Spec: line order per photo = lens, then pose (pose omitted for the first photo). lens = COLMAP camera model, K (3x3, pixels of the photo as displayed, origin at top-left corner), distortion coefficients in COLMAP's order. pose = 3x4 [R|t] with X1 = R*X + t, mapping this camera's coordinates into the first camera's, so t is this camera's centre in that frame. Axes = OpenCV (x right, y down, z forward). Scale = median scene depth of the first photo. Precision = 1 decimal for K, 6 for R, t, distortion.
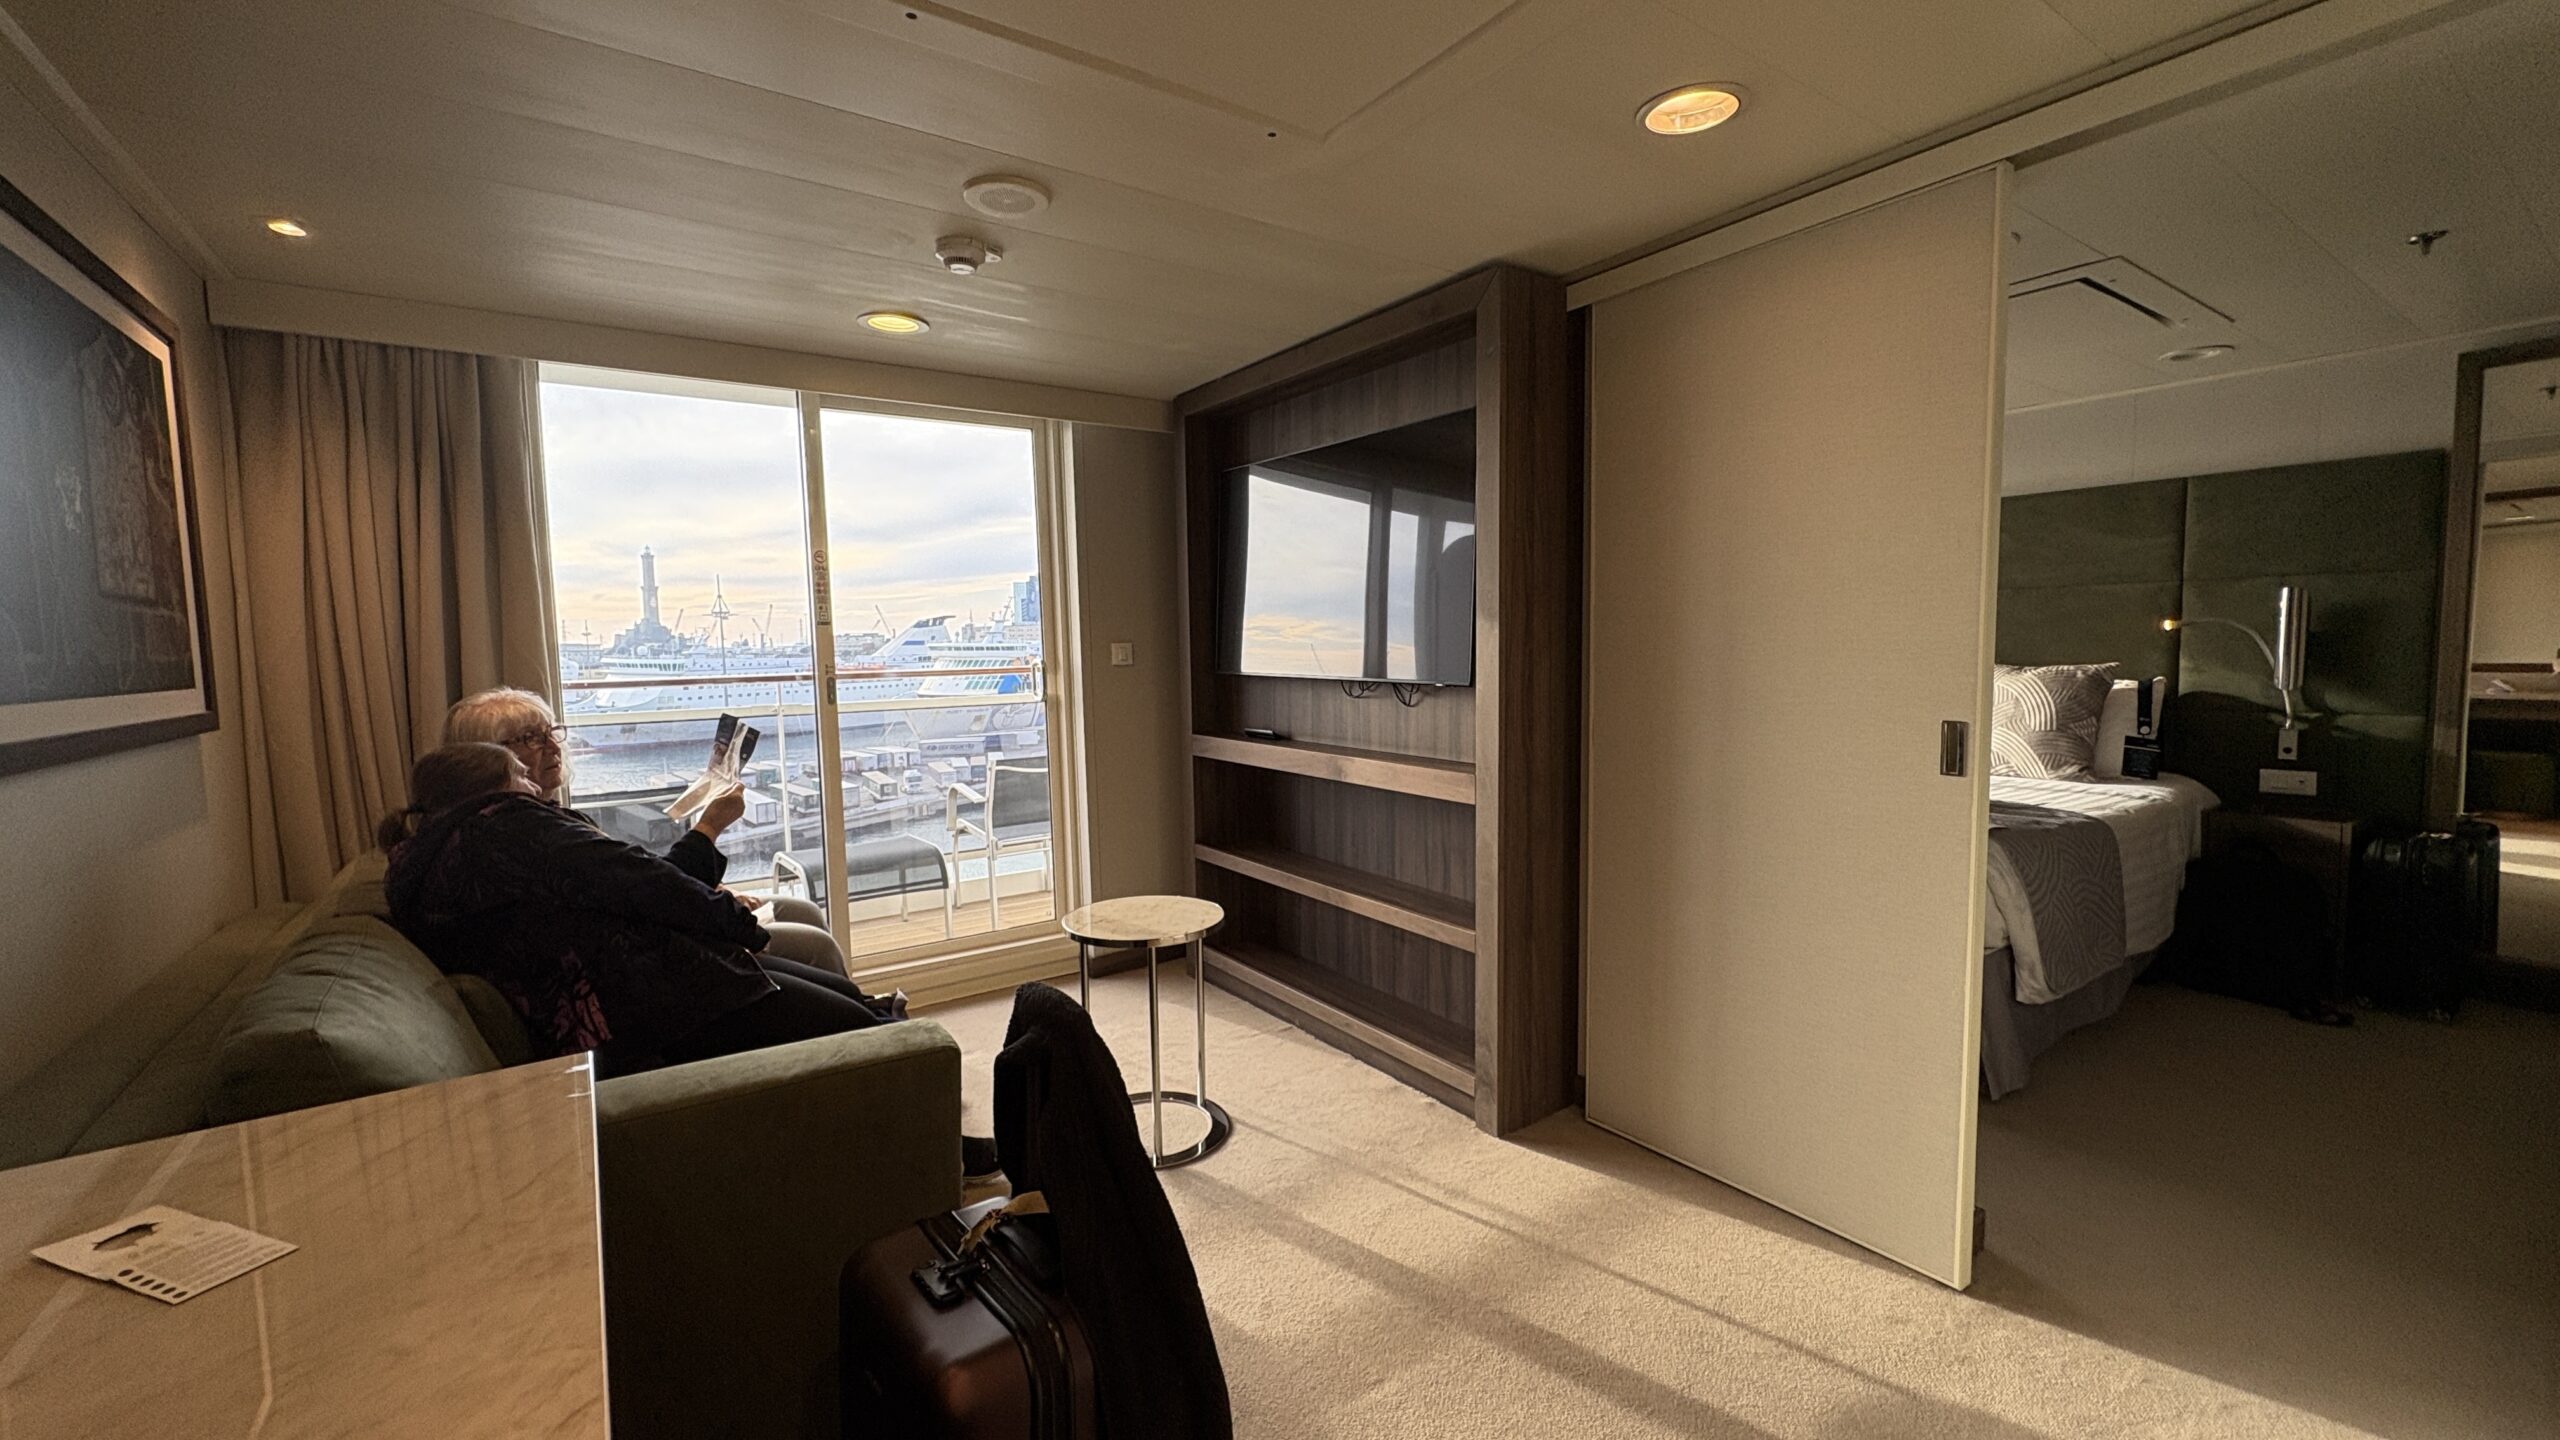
lens RADIAL K [[1018.6, 0, 1280.0], [0, 1018.6, 720.0], [0, 0, 1]] dist [-0.000387, -0.000035]
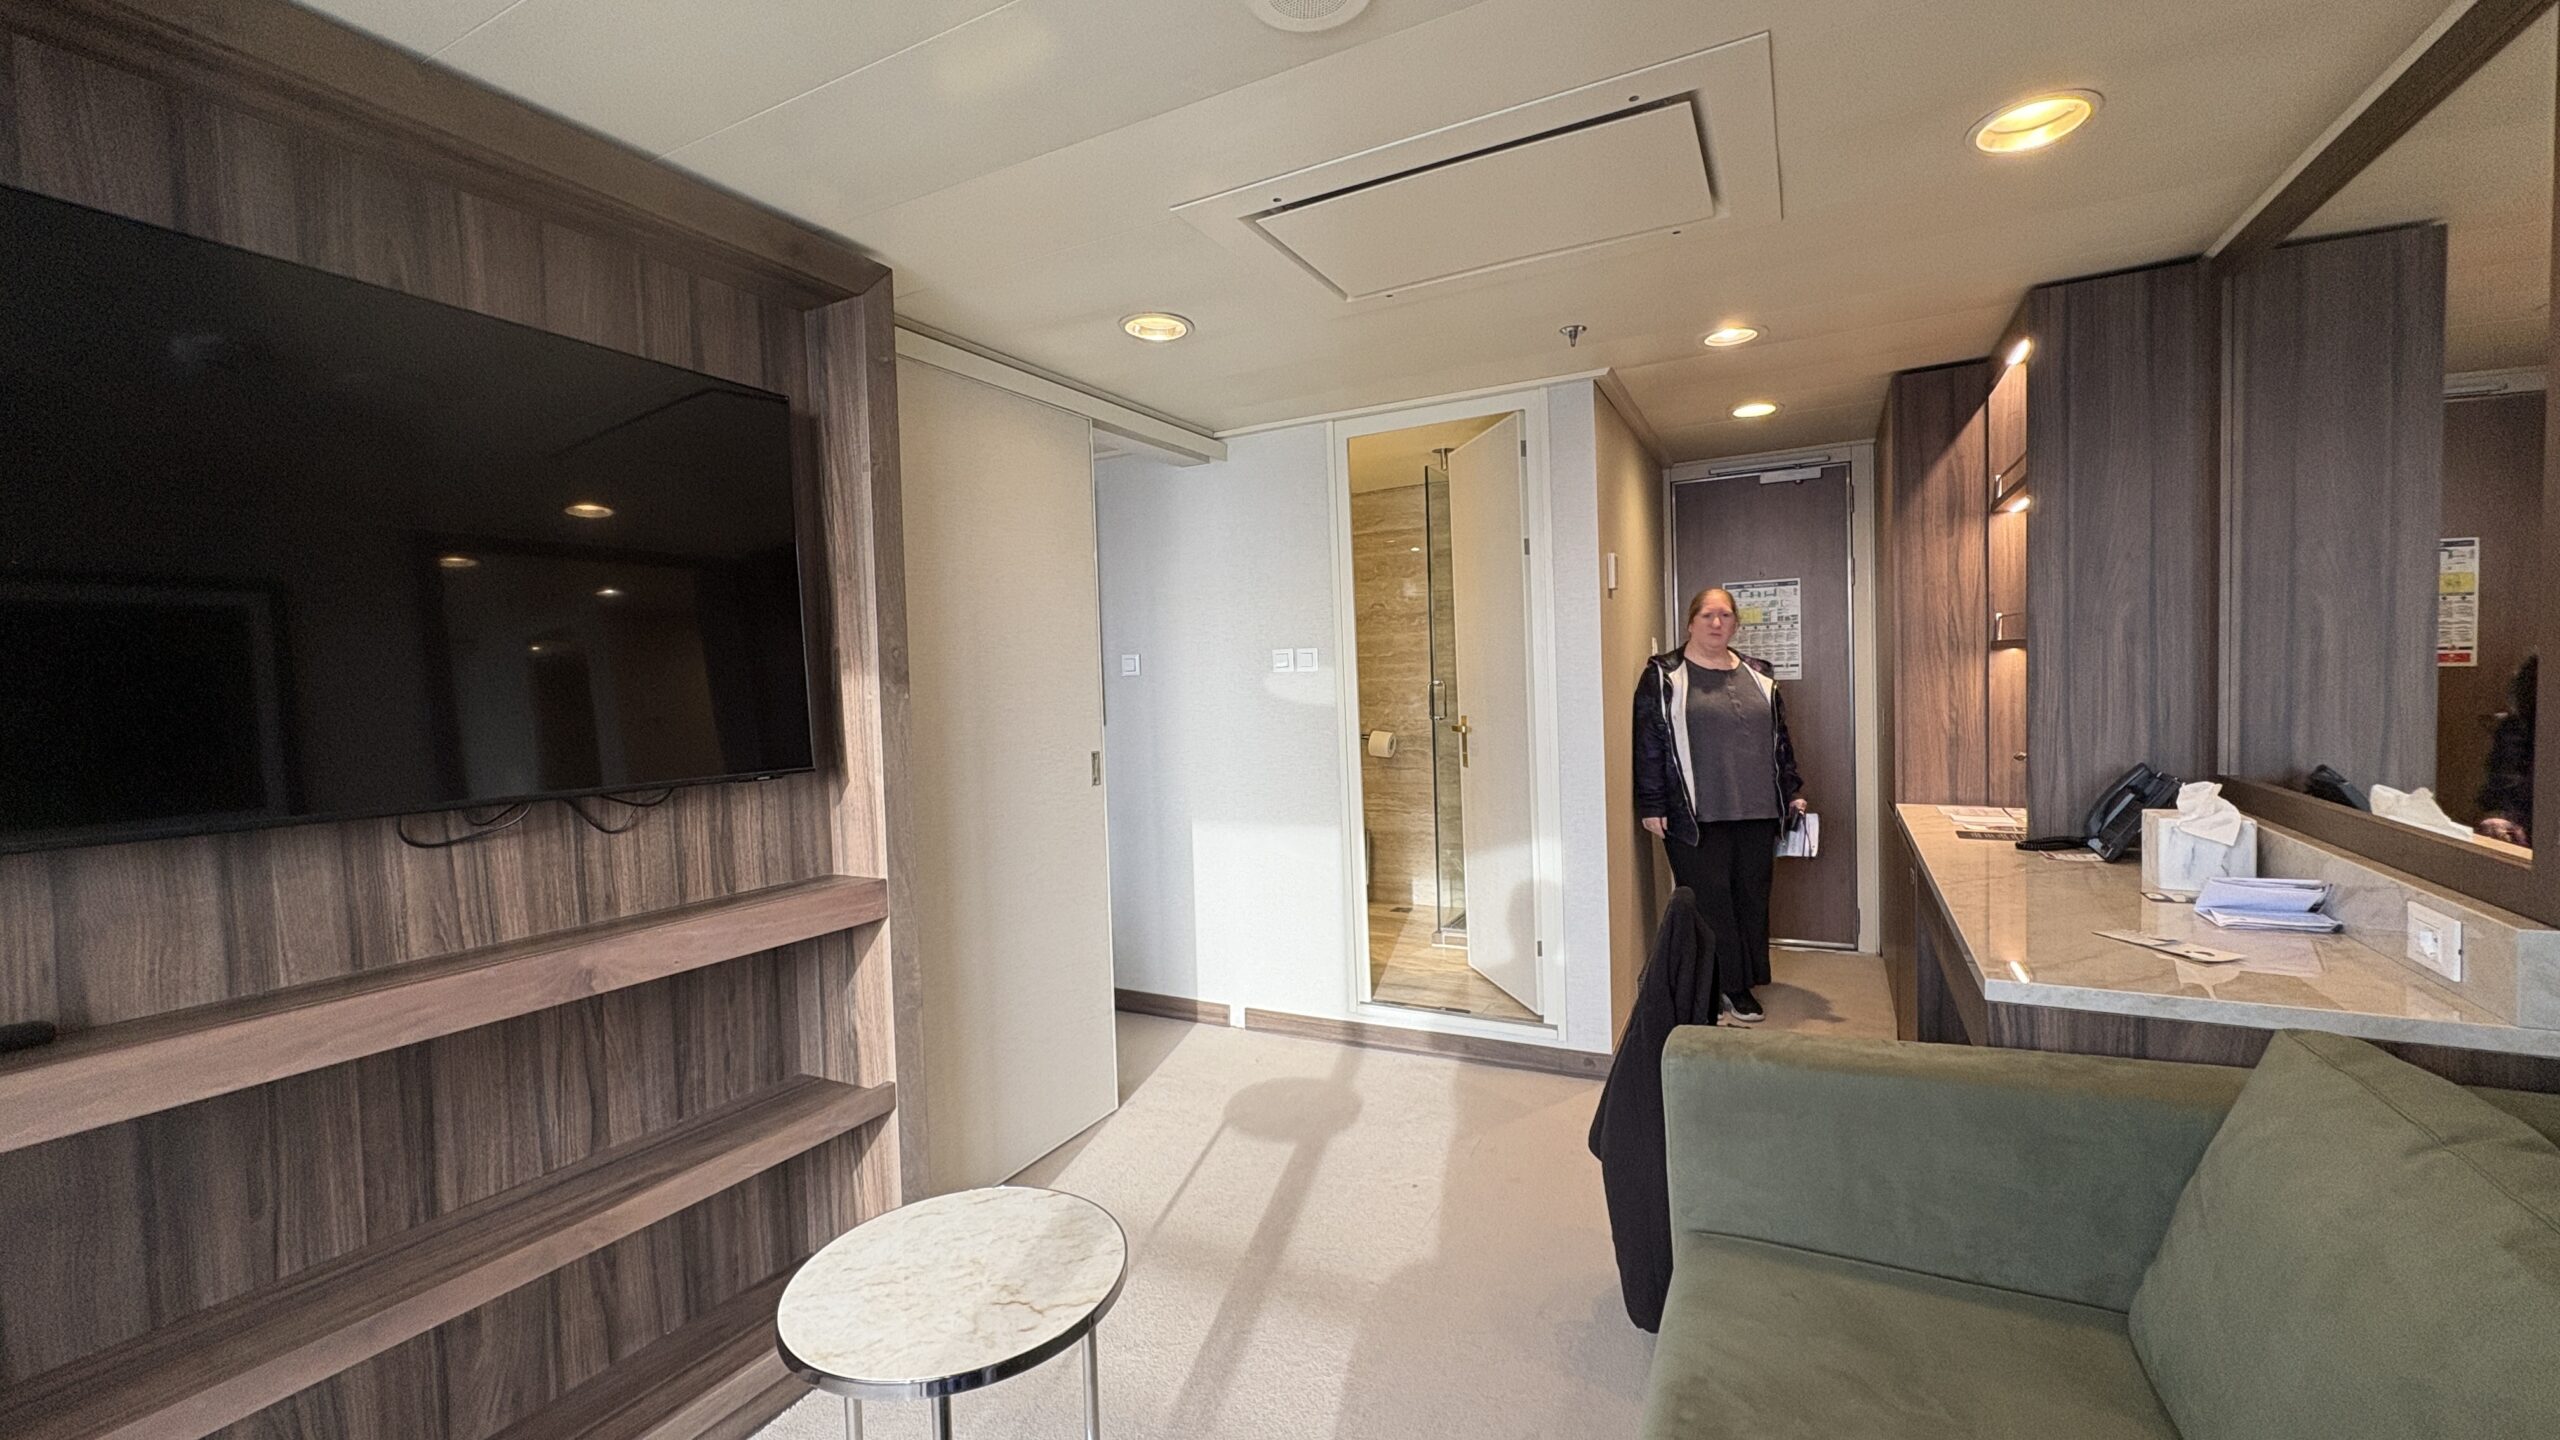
lens RADIAL K [[1018.6, 0, 1280.0], [0, 1018.6, 720.0], [0, 0, 1]] dist [-0.000387, -0.000035]
pose [[-0.459236, 0.006217, 0.888293, -0.547703], [0.115167, 0.991953, 0.052597, -0.062271], [-0.880817, 0.126457, -0.456256, 0.916519]]
